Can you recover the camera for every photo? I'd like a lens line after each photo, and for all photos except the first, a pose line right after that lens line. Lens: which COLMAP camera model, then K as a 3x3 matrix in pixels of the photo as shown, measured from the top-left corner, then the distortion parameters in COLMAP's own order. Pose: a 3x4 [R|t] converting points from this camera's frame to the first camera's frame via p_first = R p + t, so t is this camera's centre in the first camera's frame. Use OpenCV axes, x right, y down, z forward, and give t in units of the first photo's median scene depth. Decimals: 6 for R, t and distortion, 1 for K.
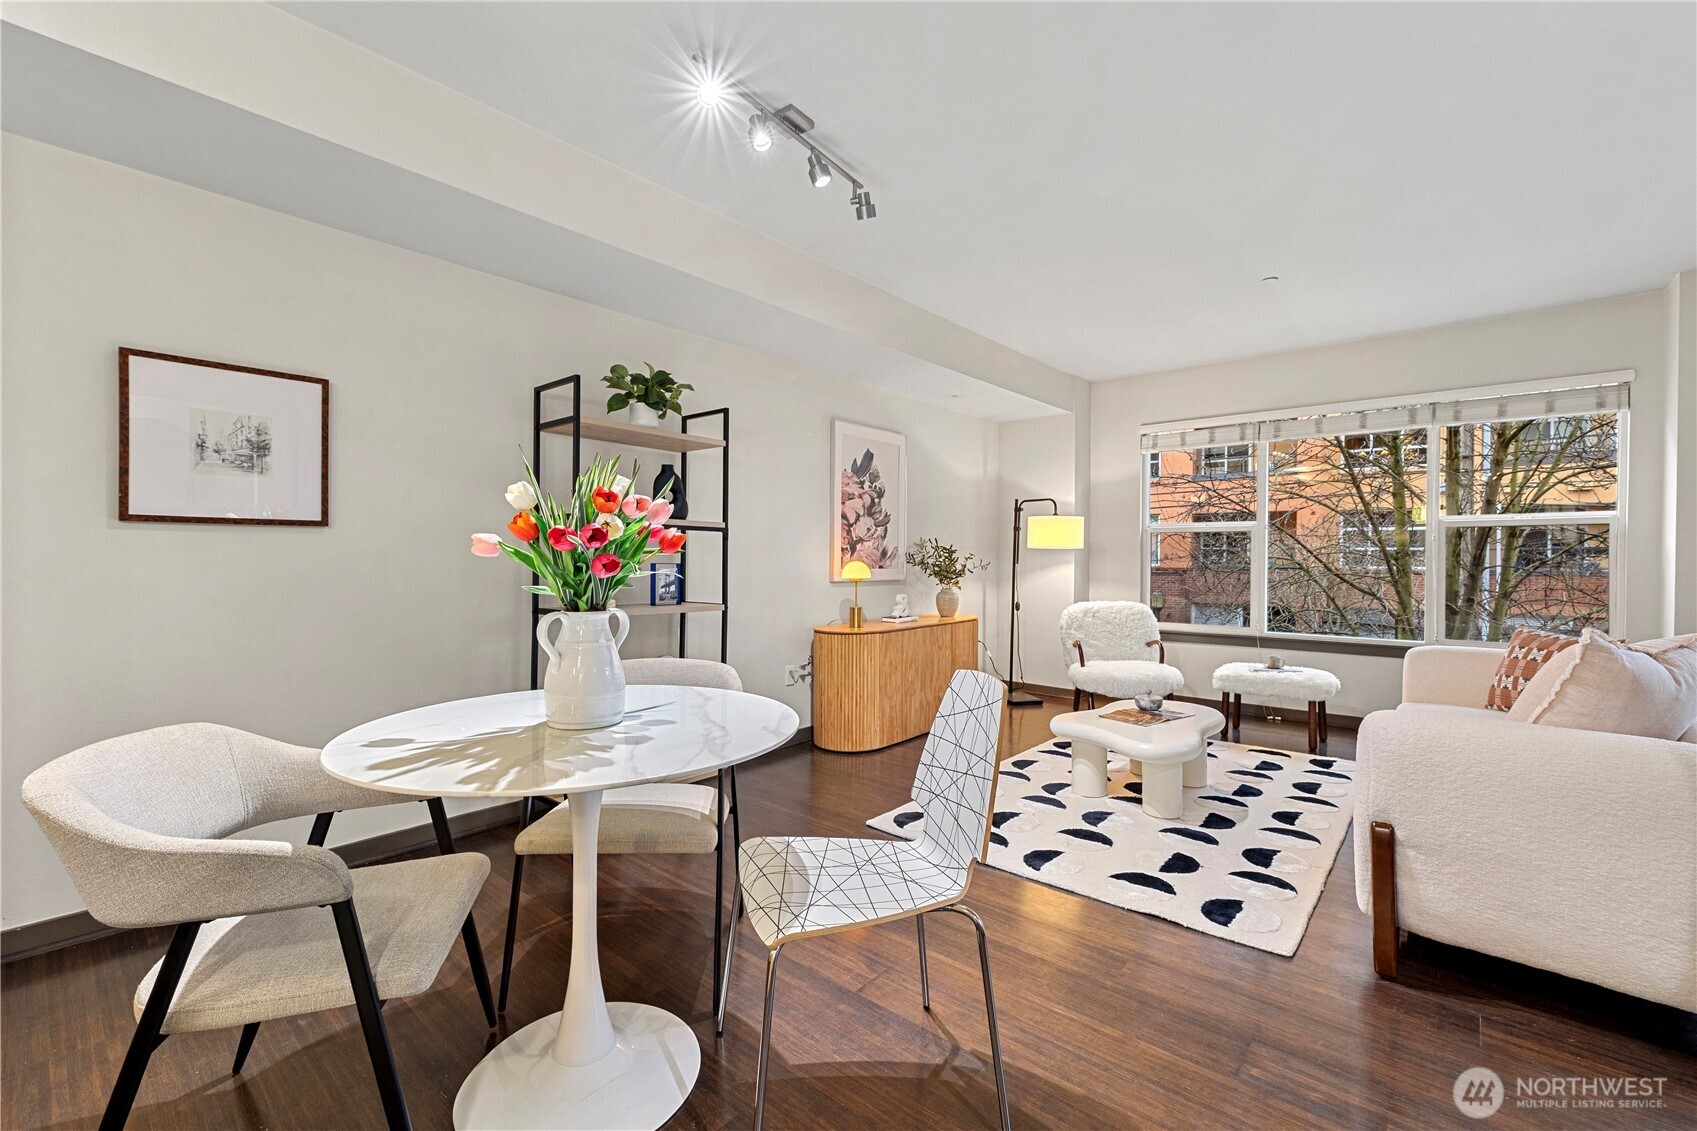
lens RADIAL K [[715.5, 0, 850.3], [0, 715.5, 562.7], [0, 0, 1]] dist [-0.001441, -0.000344]
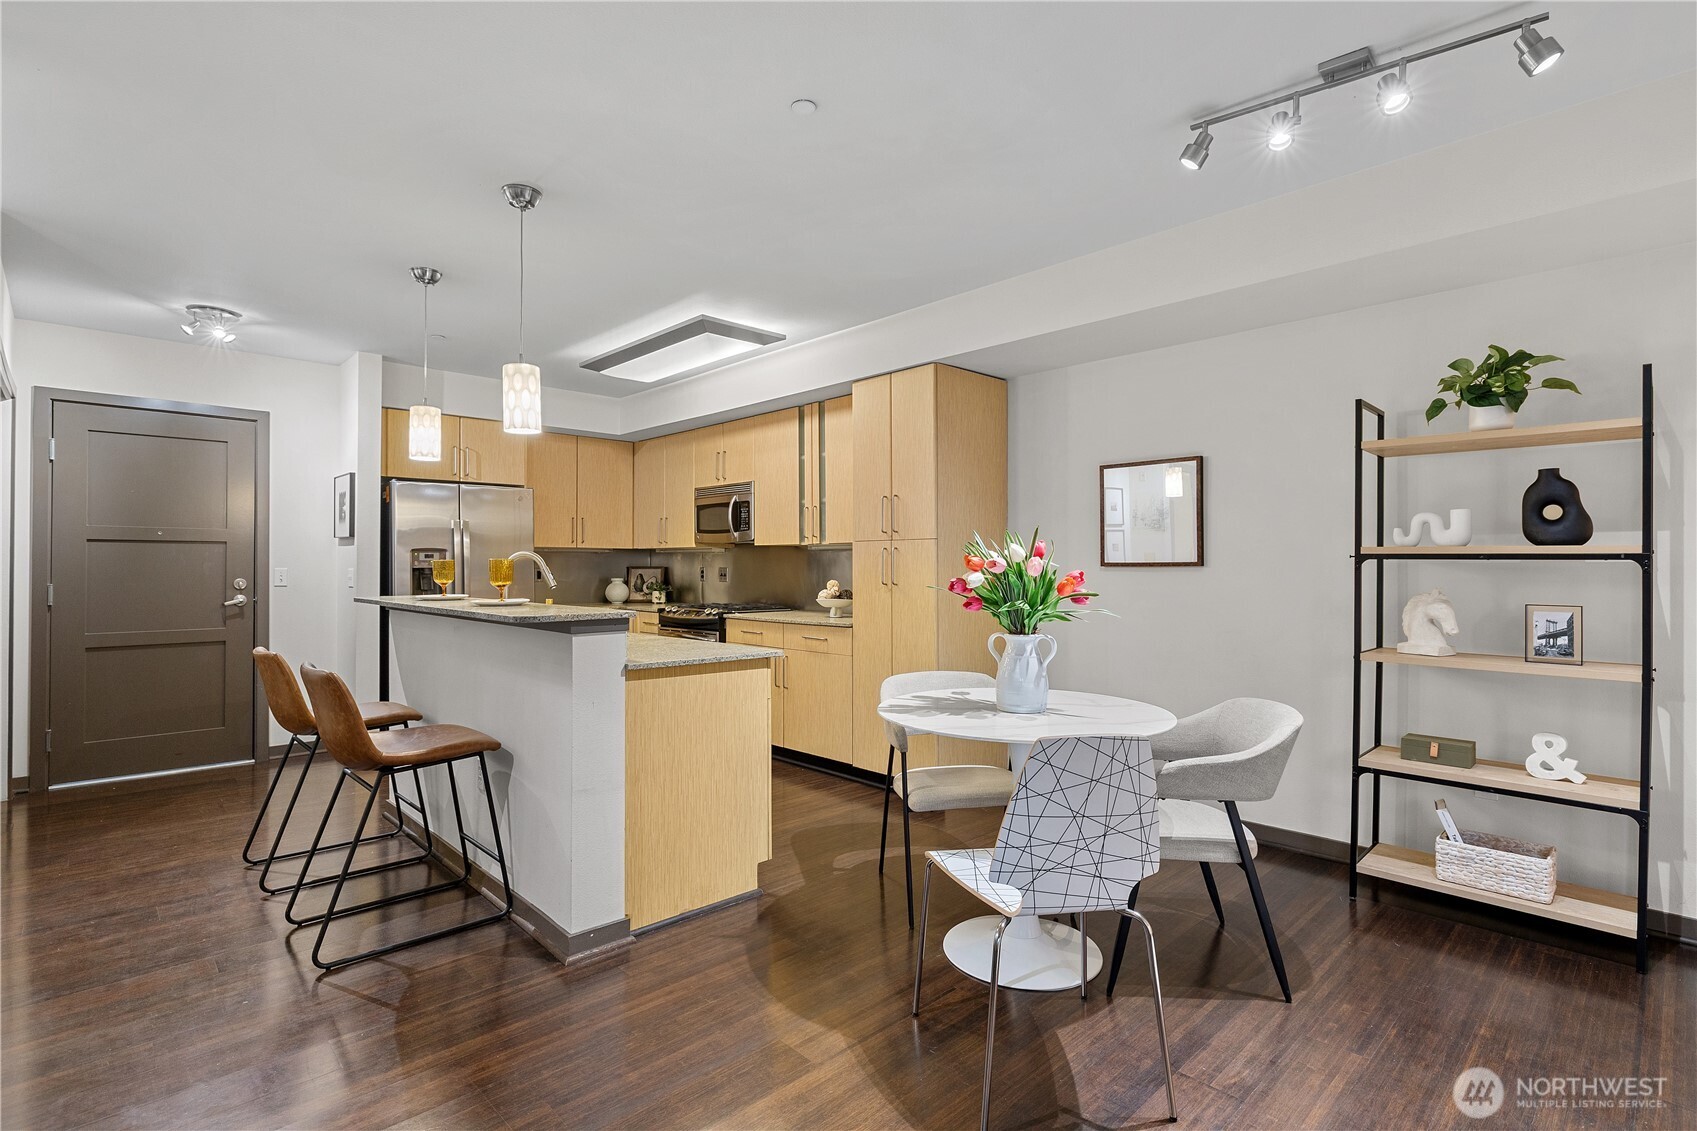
lens RADIAL K [[806.9, 0, 849.9], [0, 806.9, 559.0], [0, 0, 1]] dist [-0.005723, 0.000250]
pose [[-0.095712, -0.014042, -0.995310, 0.441604], [-0.007861, 0.999880, -0.013351, -0.020871], [0.995378, 0.006546, -0.095811, 0.267408]]
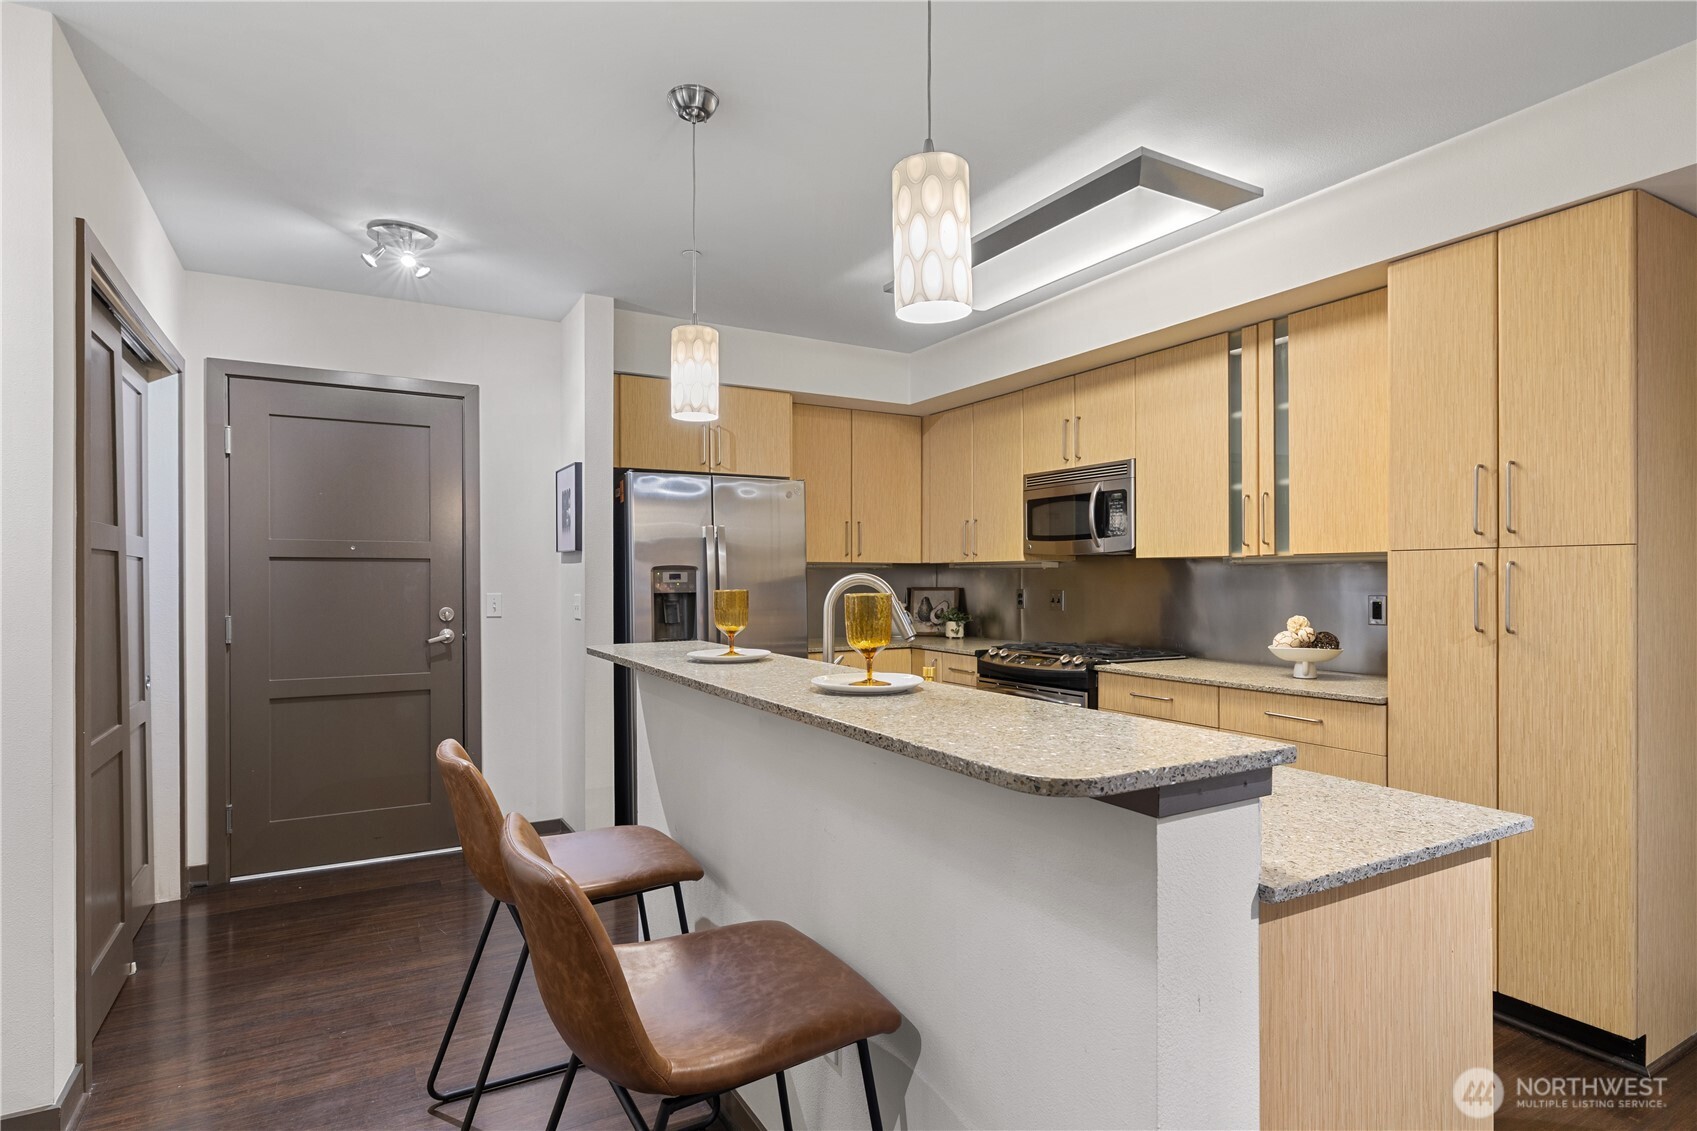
lens RADIAL K [[875.5, 0, 849.9], [0, 875.5, 584.4], [0, 0, 1]] dist [-0.007871, -0.000369]
pose [[-0.333582, 0.001551, -0.942720, 0.142519], [-0.007063, 0.999966, 0.004145, -0.032384], [0.942695, 0.008041, -0.333560, 0.029312]]
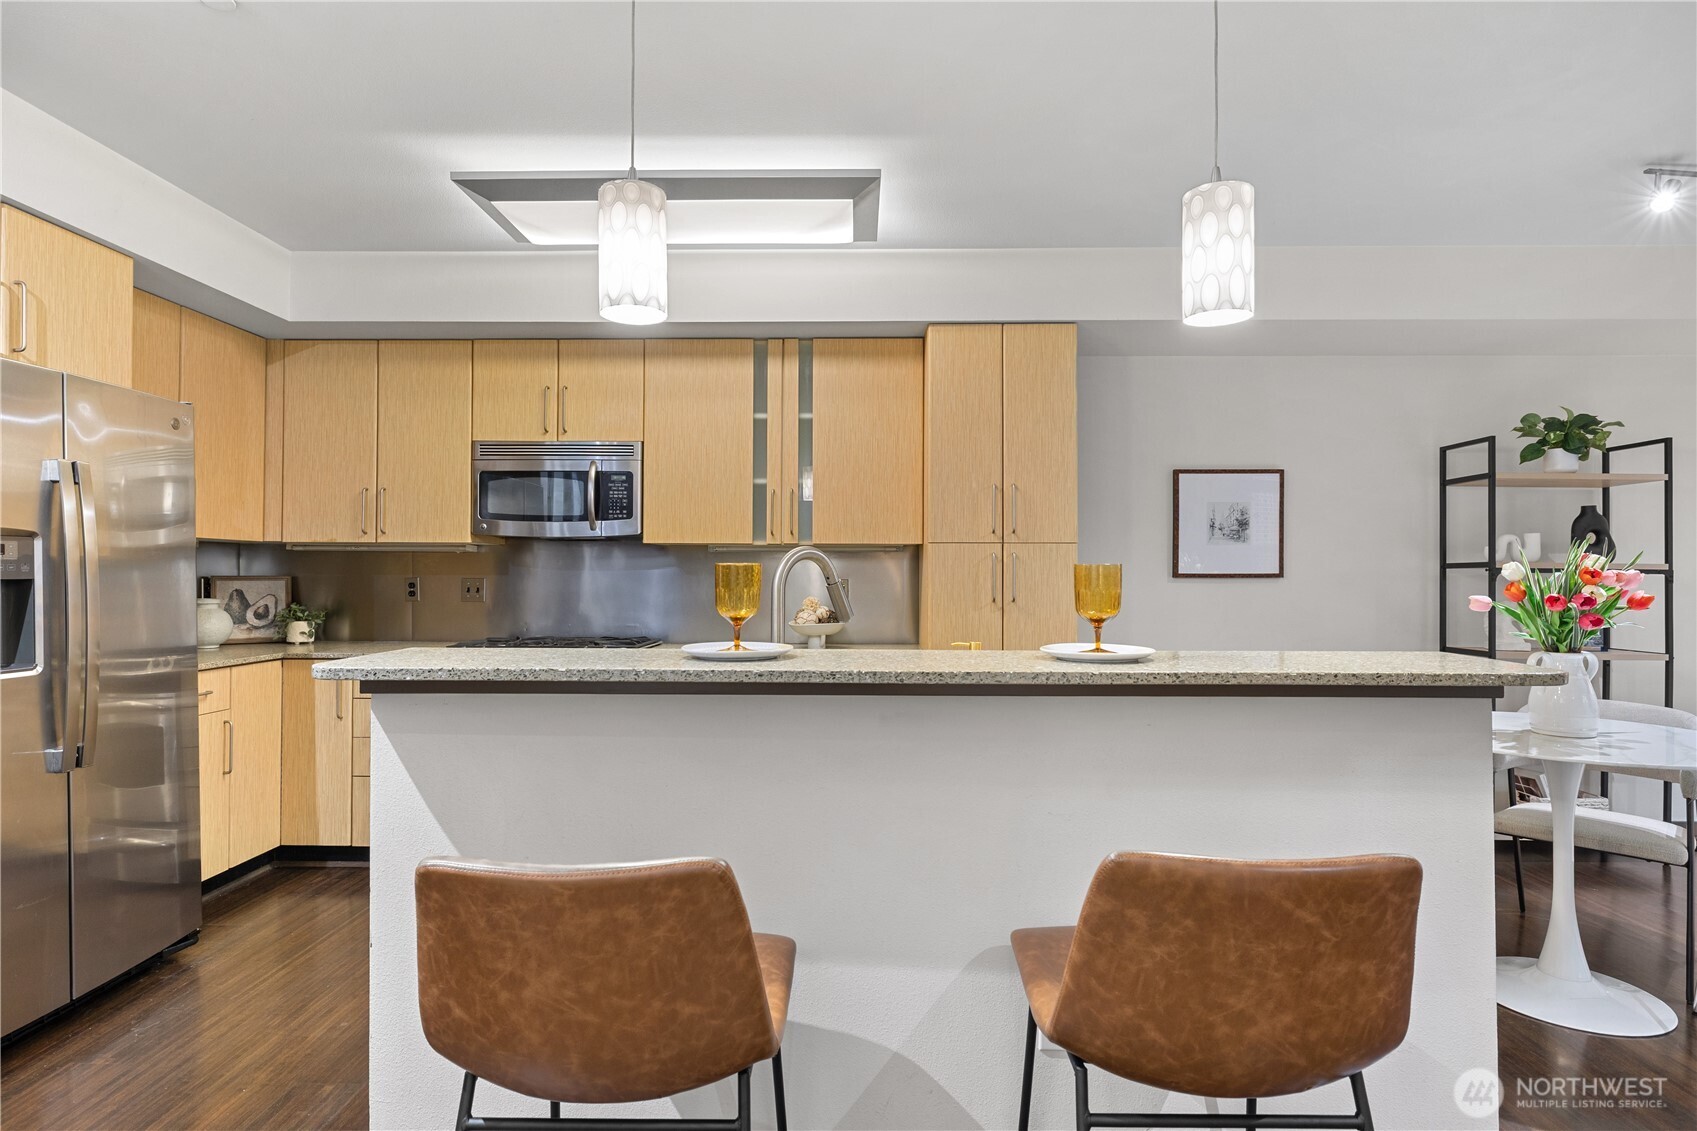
lens RADIAL K [[896.2, 0, 850.2], [0, 896.2, 565.5], [0, 0, 1]] dist [-0.001481, 0.000037]
pose [[0.637030, -0.011751, -0.770749, 0.028524], [-0.004965, 0.999801, -0.019347, -0.019751], [0.770823, 0.016151, 0.636845, -0.384005]]
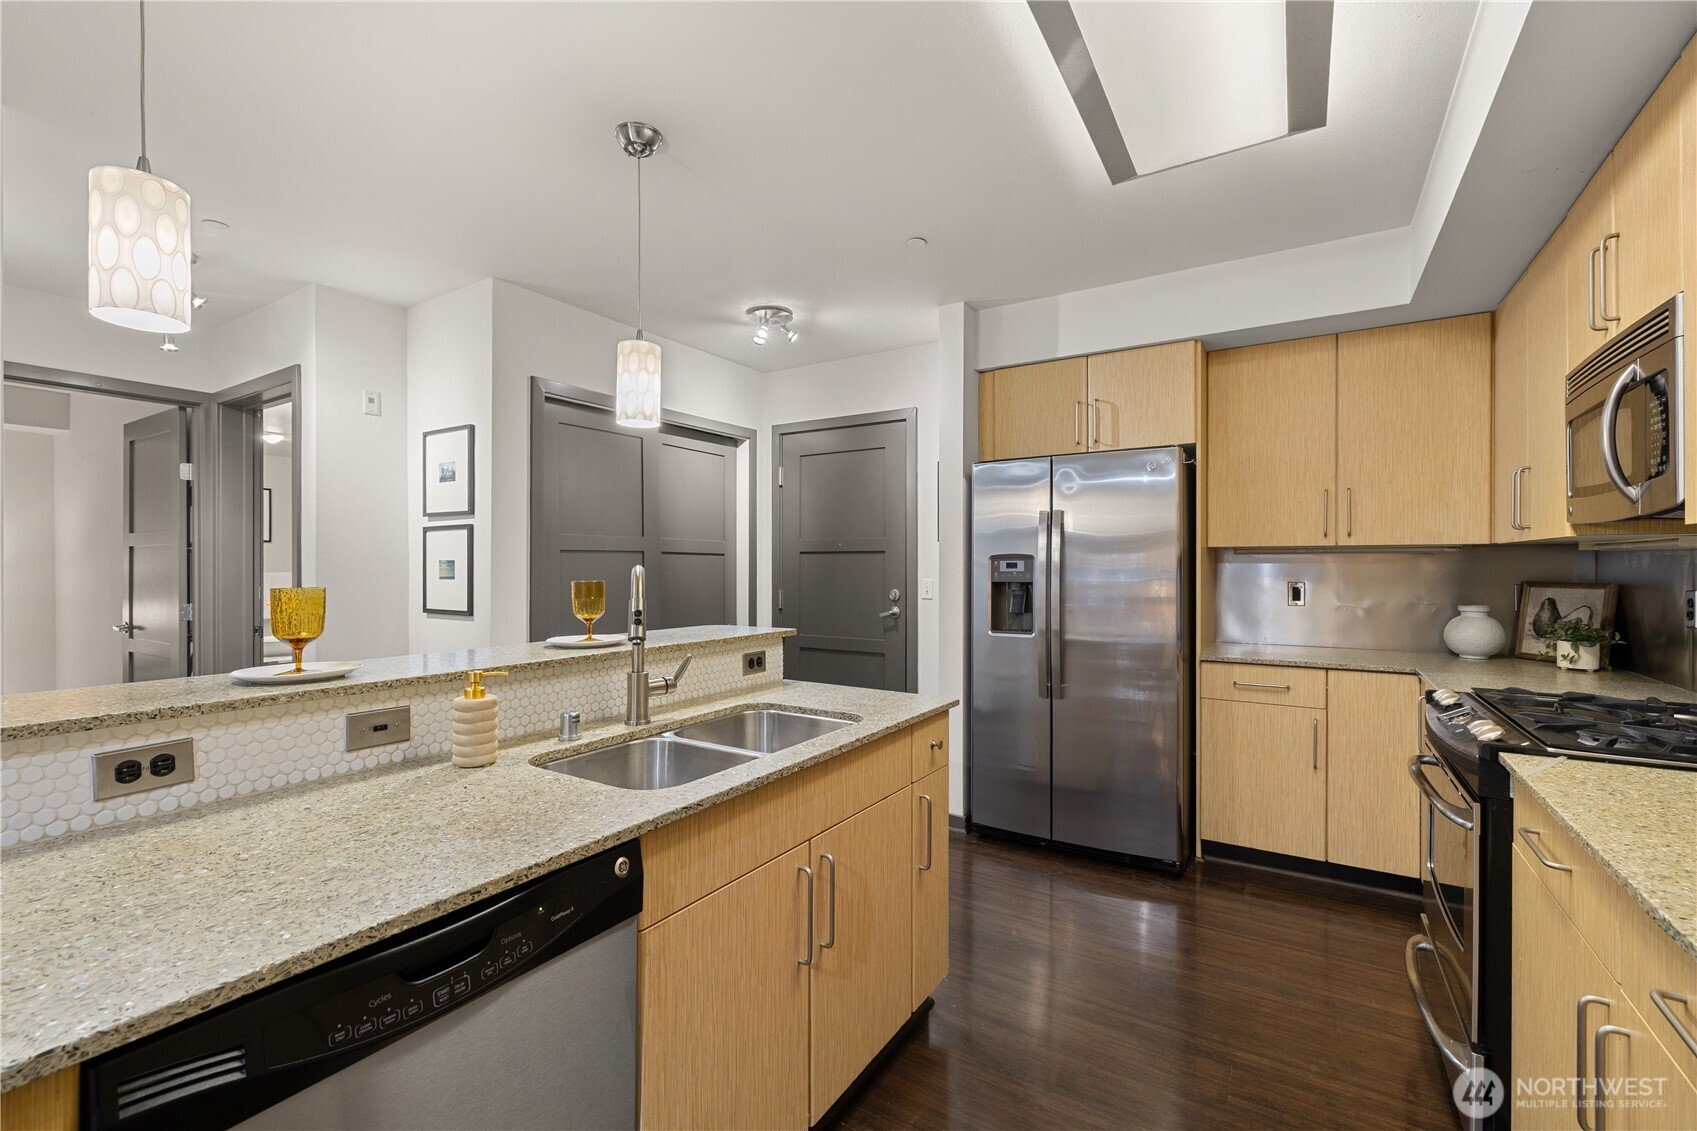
lens RADIAL K [[722.9, 0, 849.0], [0, 722.9, 564.5], [0, 0, 1]] dist [0.000078, 0.000188]
pose [[-0.989505, -0.004483, -0.144430, -0.369330], [-0.005604, 0.999957, 0.007359, -0.040745], [0.144391, 0.008092, -0.989488, 0.253749]]
